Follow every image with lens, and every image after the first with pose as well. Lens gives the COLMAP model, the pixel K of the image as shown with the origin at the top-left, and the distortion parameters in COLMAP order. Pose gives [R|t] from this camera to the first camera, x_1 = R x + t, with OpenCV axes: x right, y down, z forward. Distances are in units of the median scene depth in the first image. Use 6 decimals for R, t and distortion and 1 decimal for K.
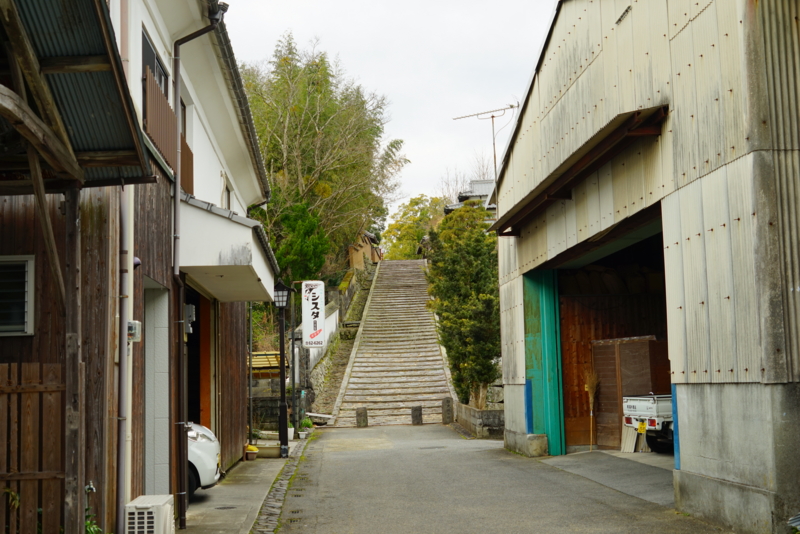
lens RADIAL K [[1036.2, 0, 400.0], [0, 1036.2, 267.0], [0, 0, 1]] dist [0.003327, 0.000779]
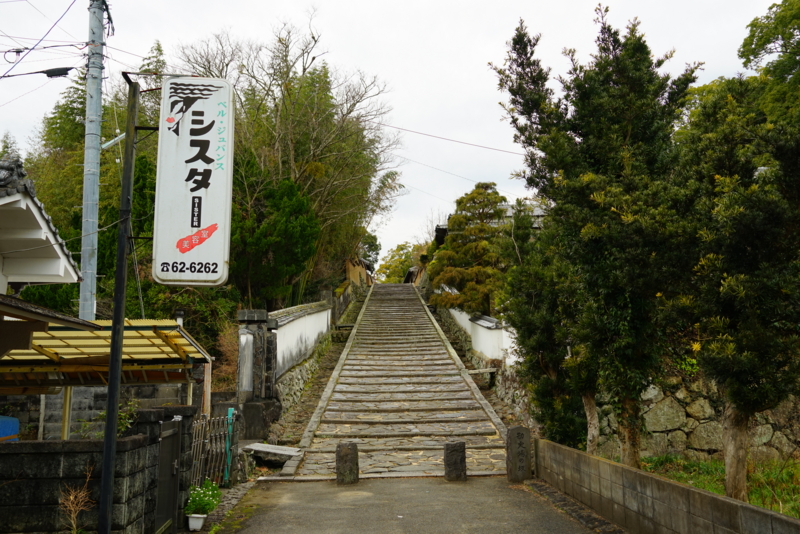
lens RADIAL K [[694.4, 0, 400.0], [0, 694.4, 267.0], [0, 0, 1]] dist [0.000315, 0.001476]
pose [[0.999500, 0.023140, 0.021537, -0.014349], [-0.021754, 0.997807, -0.062510, 0.048830], [-0.022936, 0.062010, 0.997812, 0.457028]]
